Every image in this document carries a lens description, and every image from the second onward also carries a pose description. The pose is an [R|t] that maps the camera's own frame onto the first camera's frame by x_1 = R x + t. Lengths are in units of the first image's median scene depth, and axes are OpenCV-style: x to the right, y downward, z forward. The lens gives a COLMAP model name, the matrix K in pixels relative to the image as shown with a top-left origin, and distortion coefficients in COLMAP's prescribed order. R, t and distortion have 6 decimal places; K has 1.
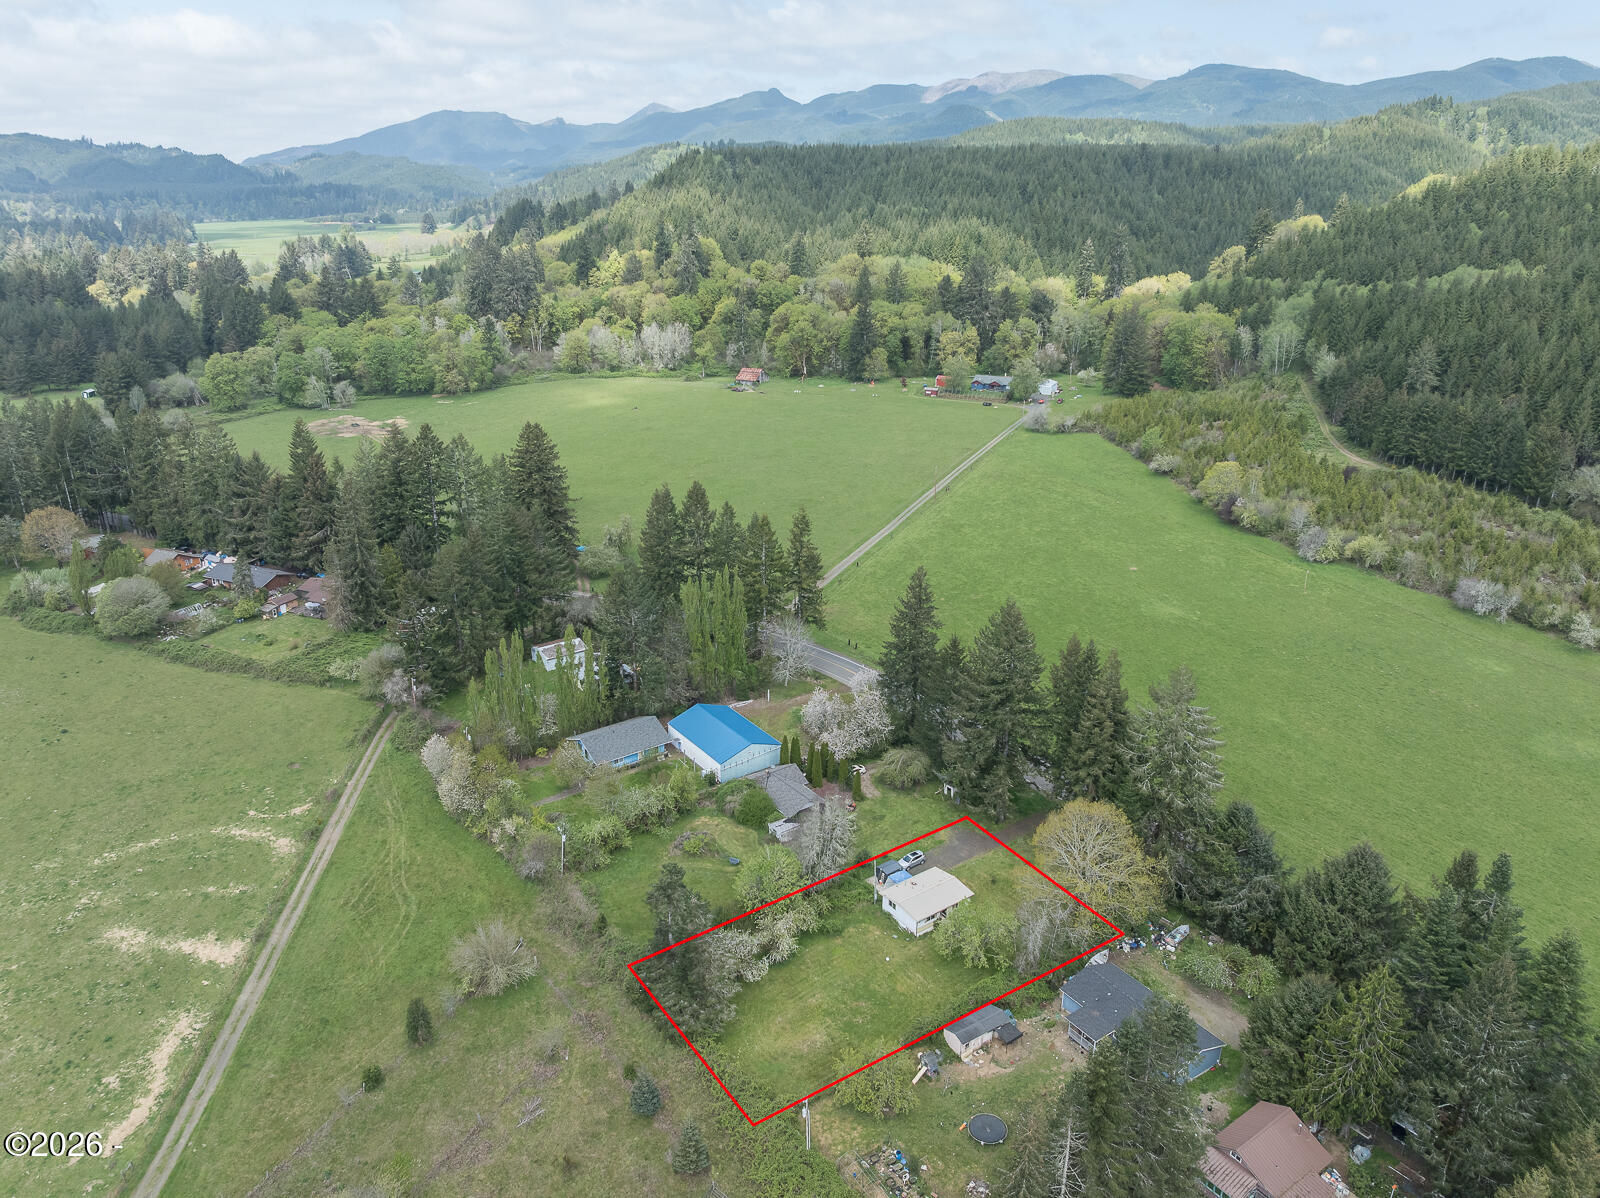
lens RADIAL K [[1126.9, 0, 800.0], [0, 1126.9, 599.0], [0, 0, 1]] dist [-0.037015, -0.003226]
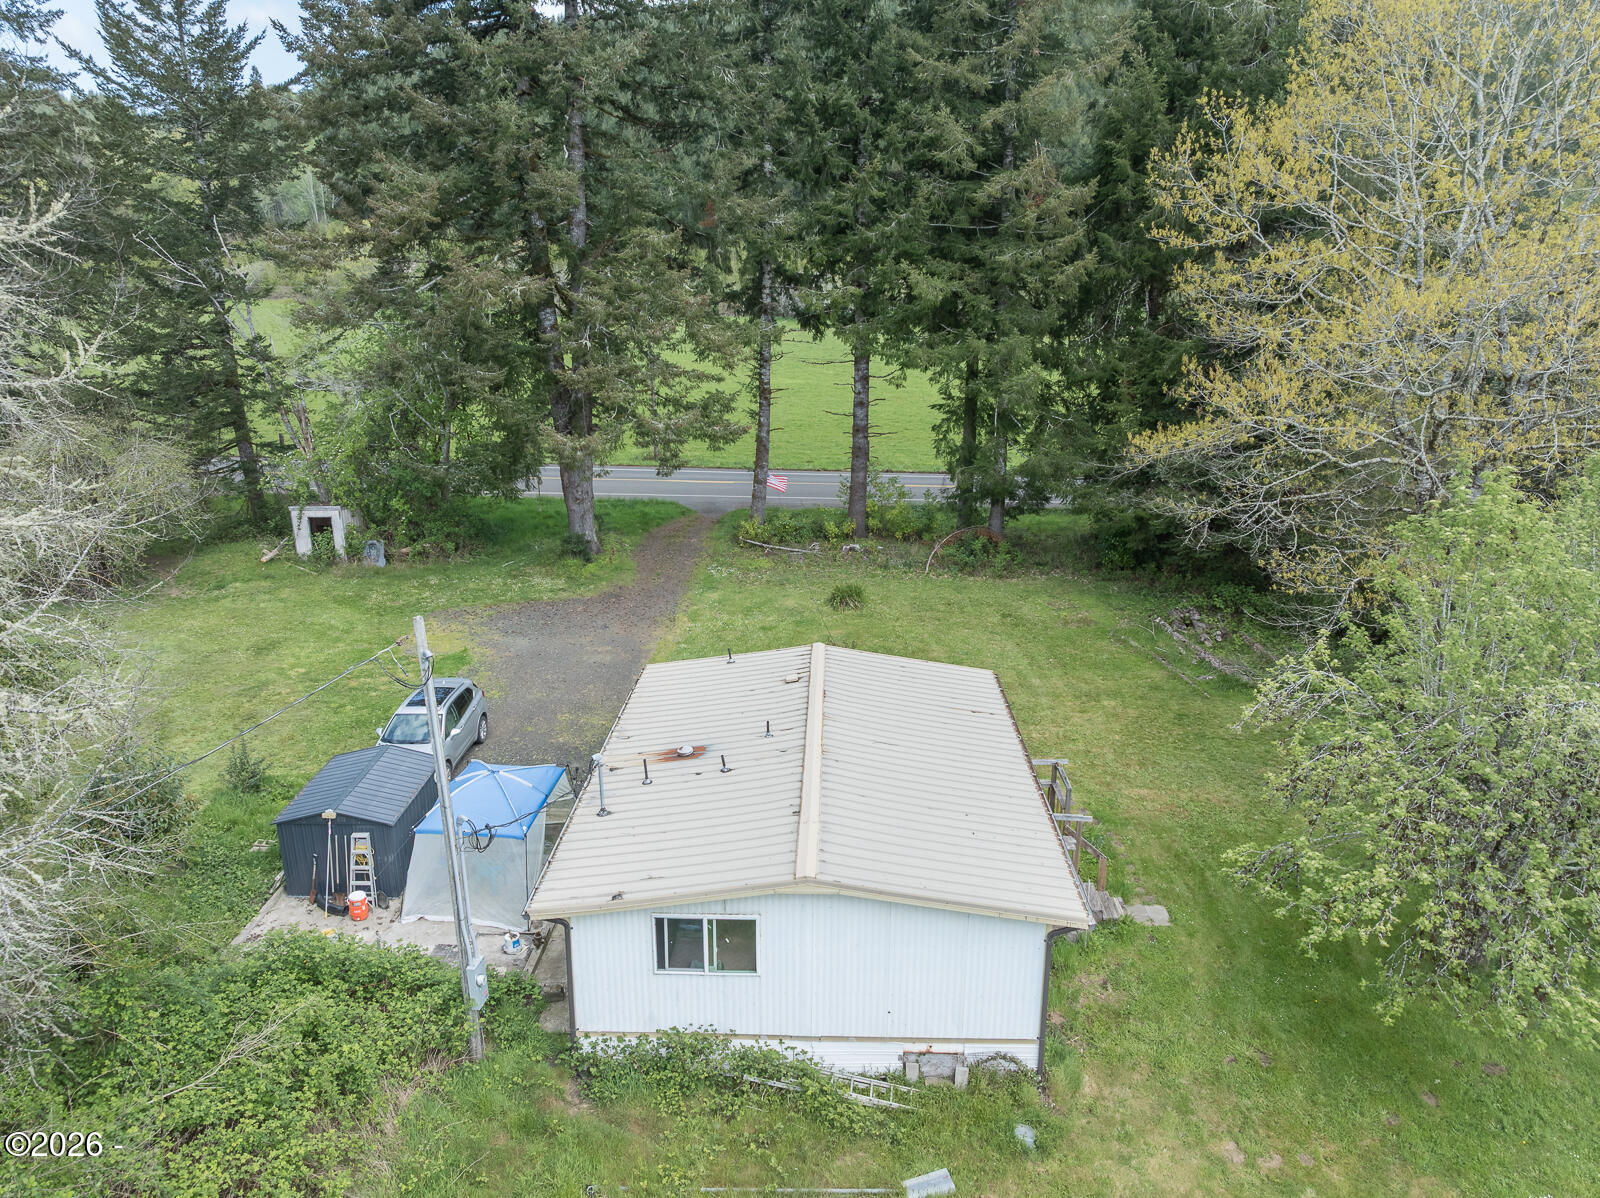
lens RADIAL K [[1130.5, 0, 800.0], [0, 1130.5, 599.0], [0, 0, 1]] dist [-0.048448, 0.018435]
pose [[0.612645, -0.220620, 0.758942, 0.010193], [0.278354, 0.958956, 0.054066, 0.191996], [-0.739720, 0.178131, 0.648910, 0.742899]]
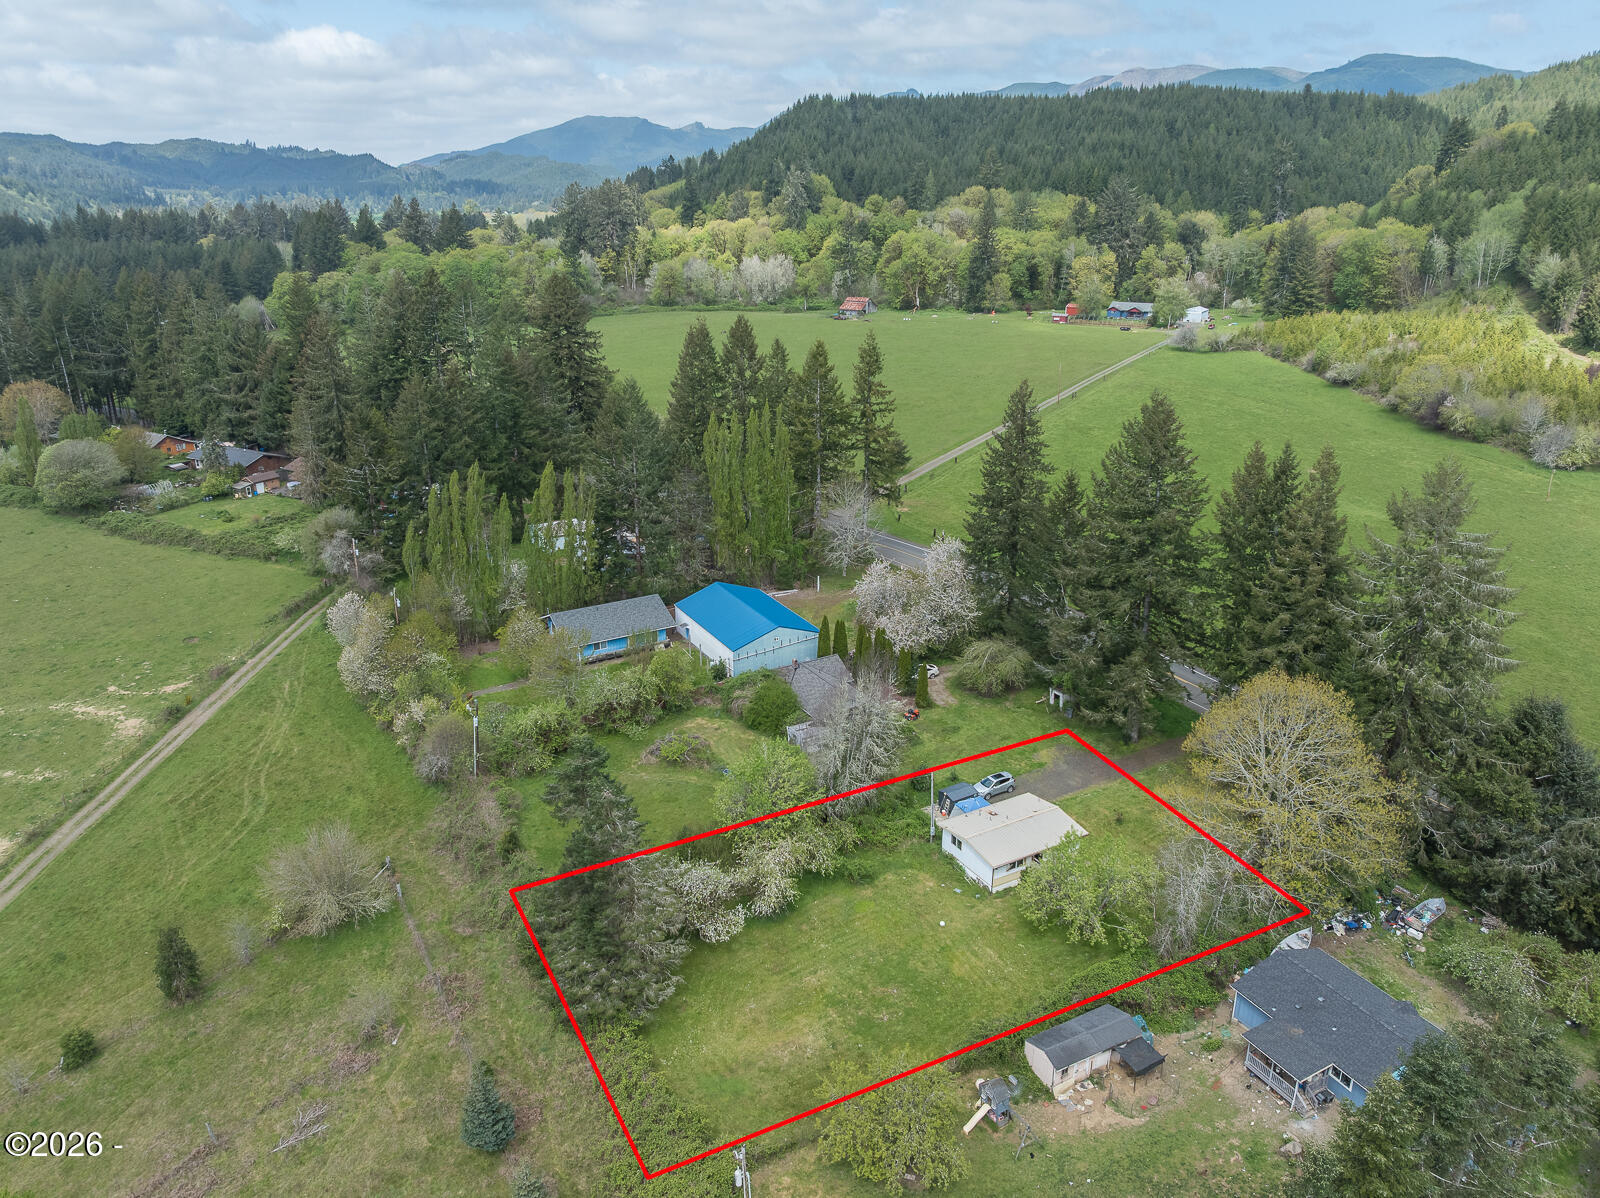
lens RADIAL K [[1130.5, 0, 800.0], [0, 1130.5, 599.0], [0, 0, 1]] dist [-0.048448, 0.018435]
pose [[0.993473, 0.030643, -0.109876, 0.048514], [-0.031263, 0.999503, -0.003924, 0.112876], [0.109701, 0.007333, 0.993938, 0.286064]]
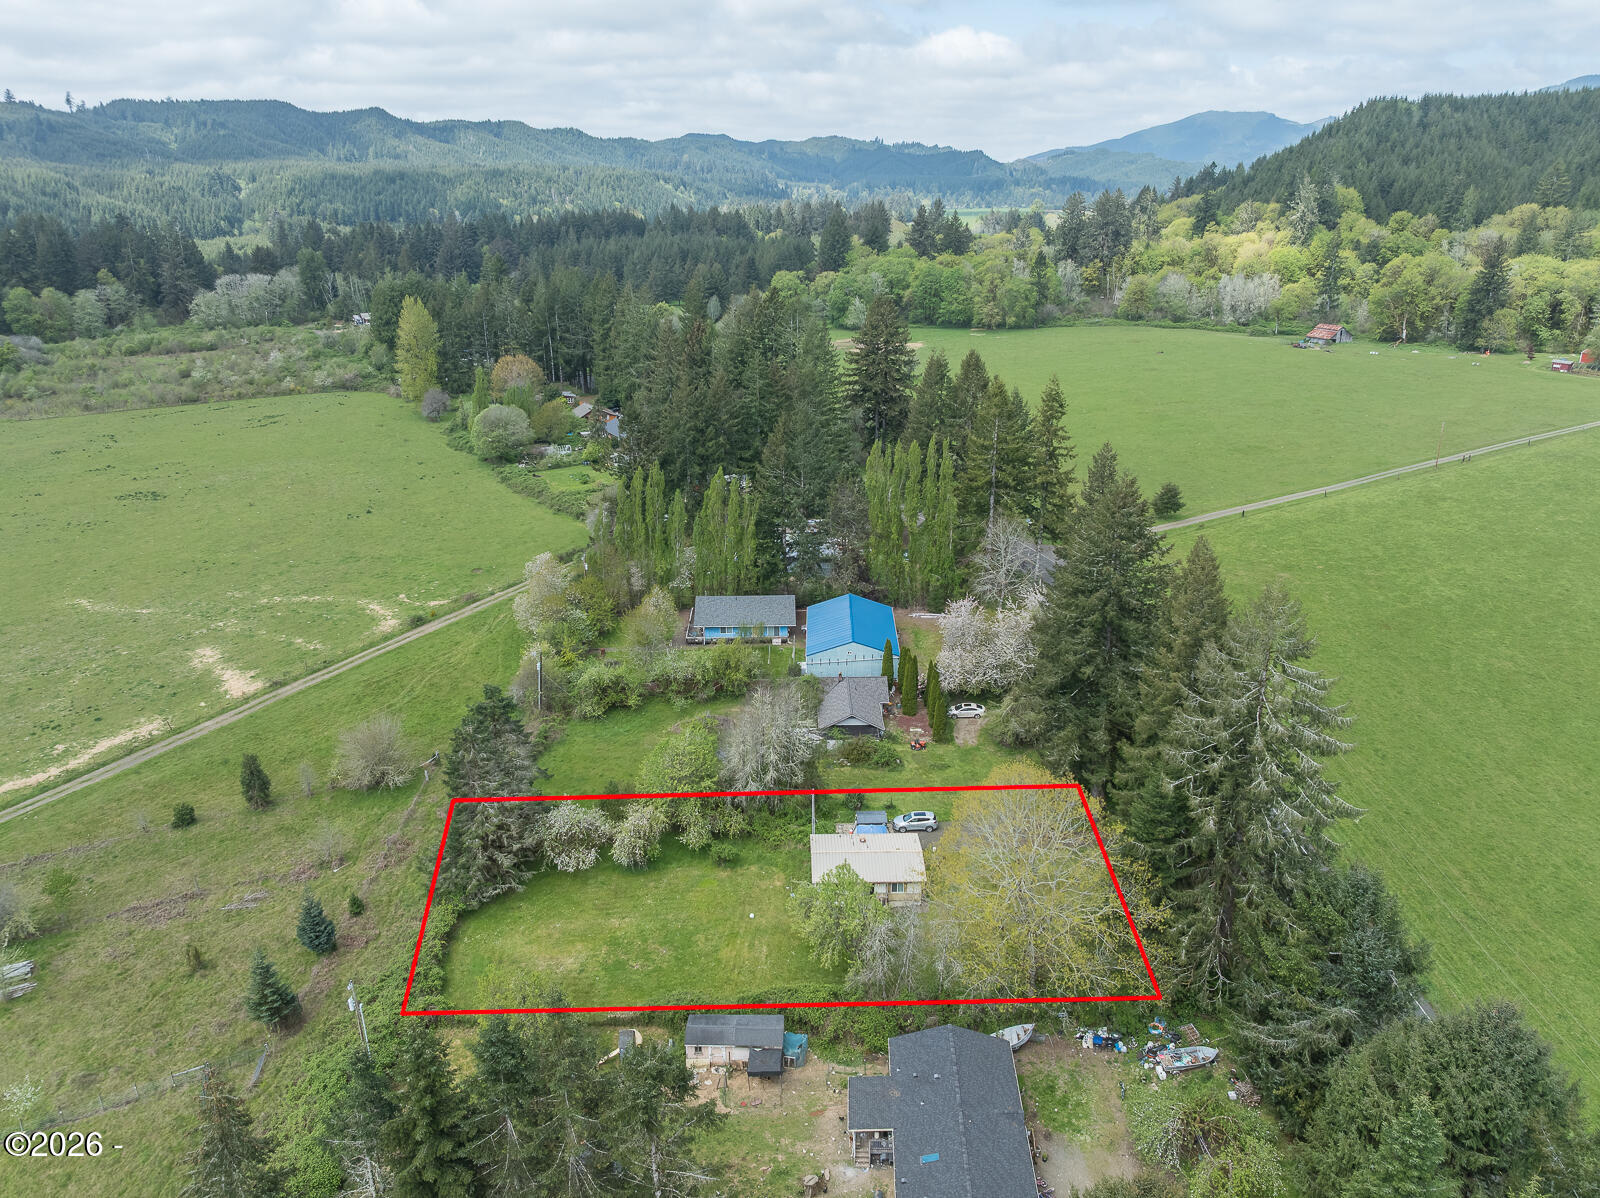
lens RADIAL K [[1126.9, 0, 800.0], [0, 1126.9, 599.0], [0, 0, 1]] dist [-0.037015, -0.003226]
pose [[0.815263, 0.192187, -0.546270, 0.347896], [-0.194044, 0.979450, 0.054992, 0.063144], [0.545613, 0.061168, 0.835802, 0.320897]]
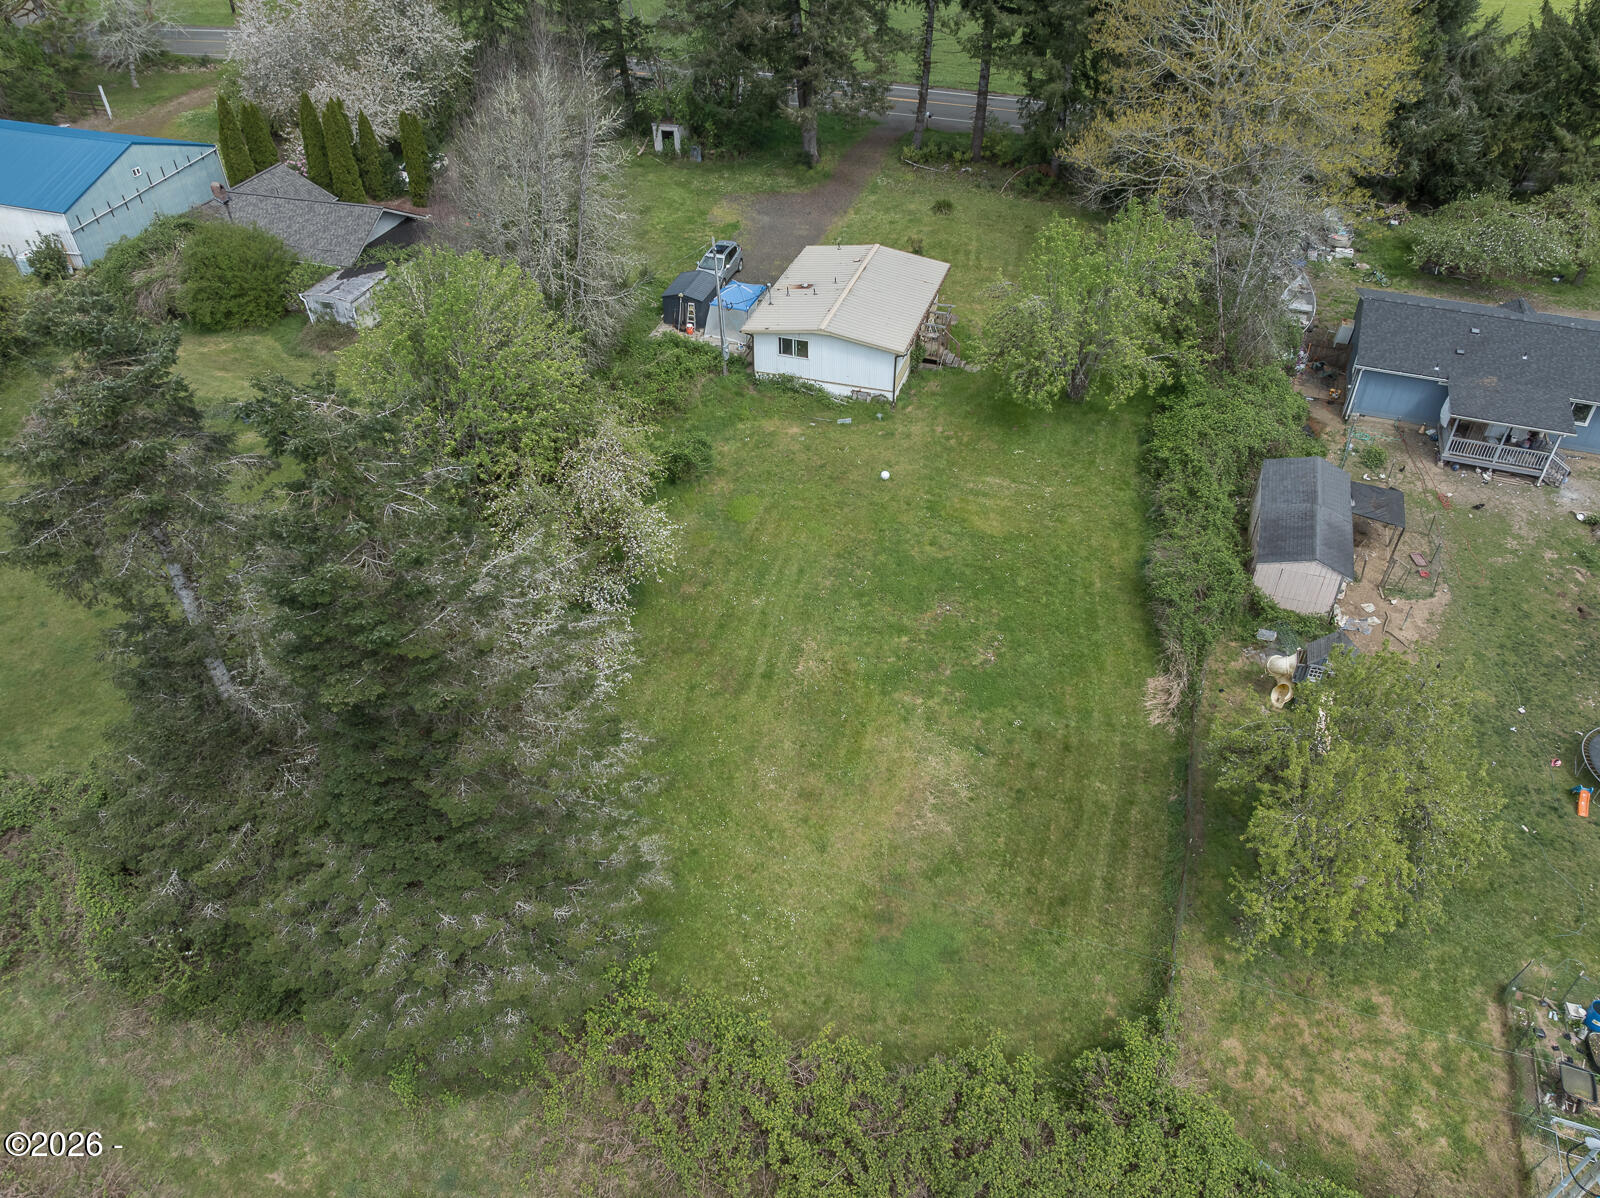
lens RADIAL K [[1130.5, 0, 800.0], [0, 1130.5, 599.0], [0, 0, 1]] dist [-0.048448, 0.018435]
pose [[0.804847, -0.386089, 0.450728, -0.085708], [0.216751, 0.898228, 0.382368, 0.168900], [-0.552485, -0.210052, 0.806622, 0.565201]]
